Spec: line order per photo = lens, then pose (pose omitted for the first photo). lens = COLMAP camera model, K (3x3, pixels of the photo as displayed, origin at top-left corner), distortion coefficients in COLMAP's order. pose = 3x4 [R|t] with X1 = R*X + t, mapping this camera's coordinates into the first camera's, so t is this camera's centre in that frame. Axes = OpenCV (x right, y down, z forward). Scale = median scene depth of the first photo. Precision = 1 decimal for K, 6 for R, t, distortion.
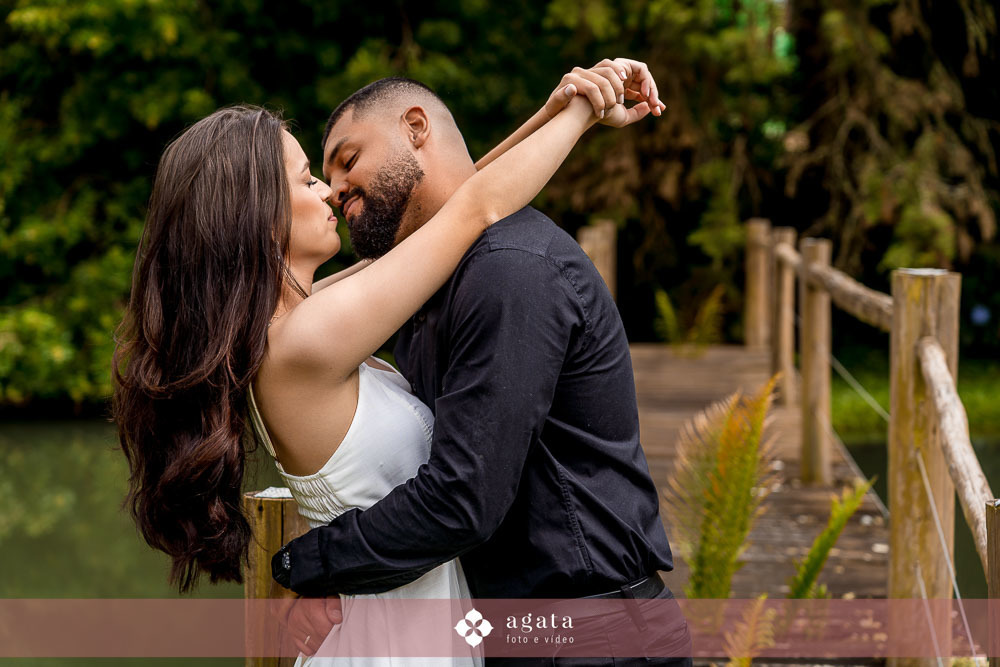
lens RADIAL K [[2220.9, 0, 500.0], [0, 2220.9, 333.5], [0, 0, 1]] dist [-0.065160, 0.113589]
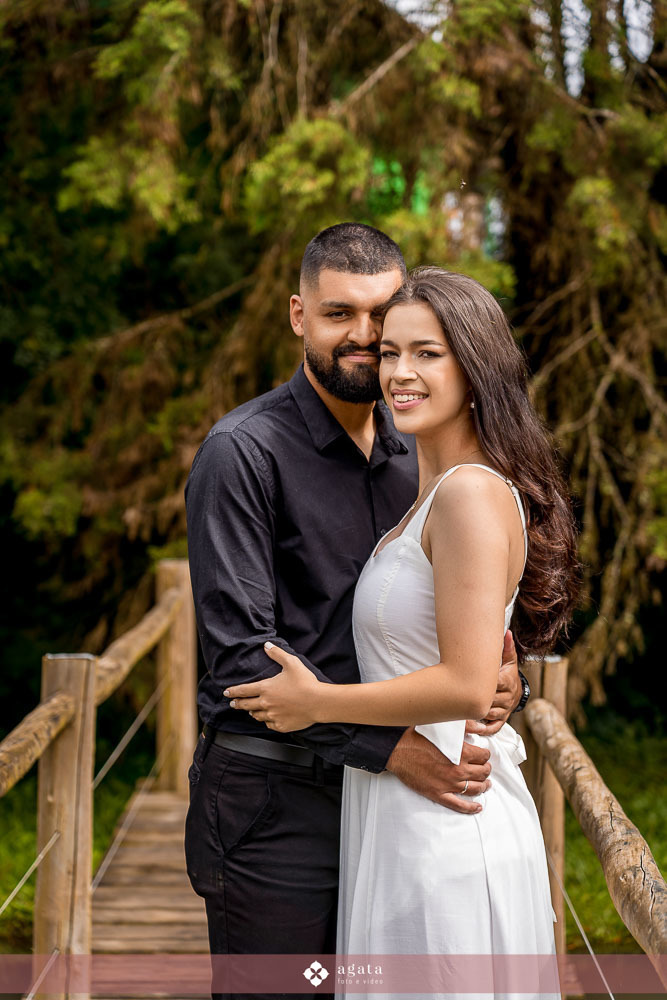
lens RADIAL K [[2220.9, 0, 333.5], [0, 2220.9, 500.0], [0, 0, 1]] dist [-0.065160, 0.113589]
pose [[0.996724, -0.013238, 0.079783, 0.042207], [0.015417, 0.999523, -0.026757, -0.050554], [-0.079391, 0.027899, 0.996453, 0.451040]]
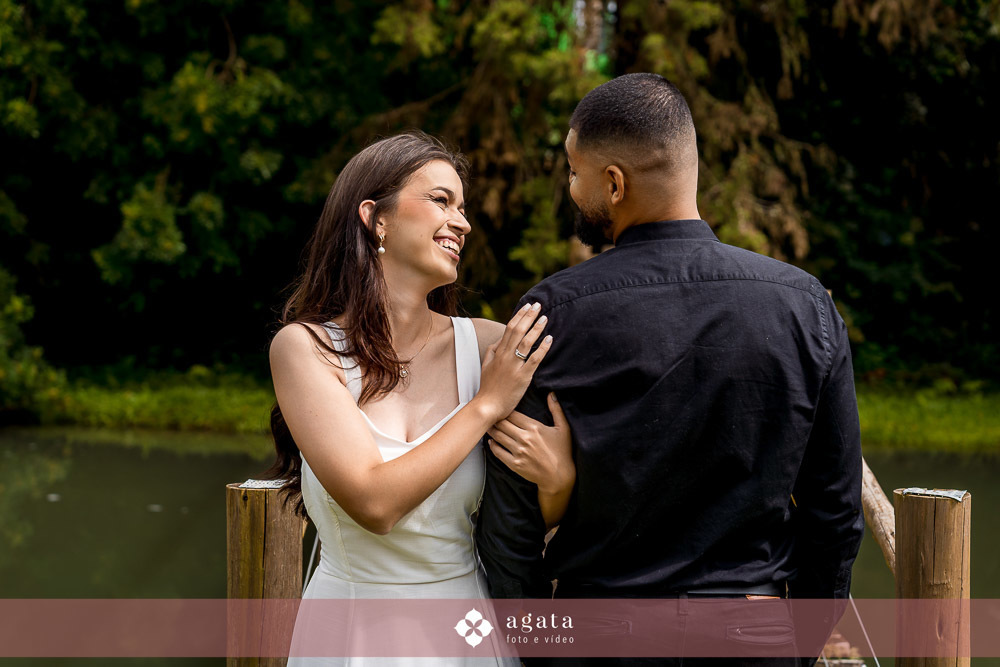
lens RADIAL K [[2300.6, 0, 500.0], [0, 2300.6, 333.5], [0, 0, 1]] dist [-0.038306, -0.006728]
pose [[0.994225, 0.006827, 0.107100, -0.032284], [-0.006023, 0.999951, -0.007825, 0.001694], [-0.107148, 0.007135, 0.994217, -0.045068]]
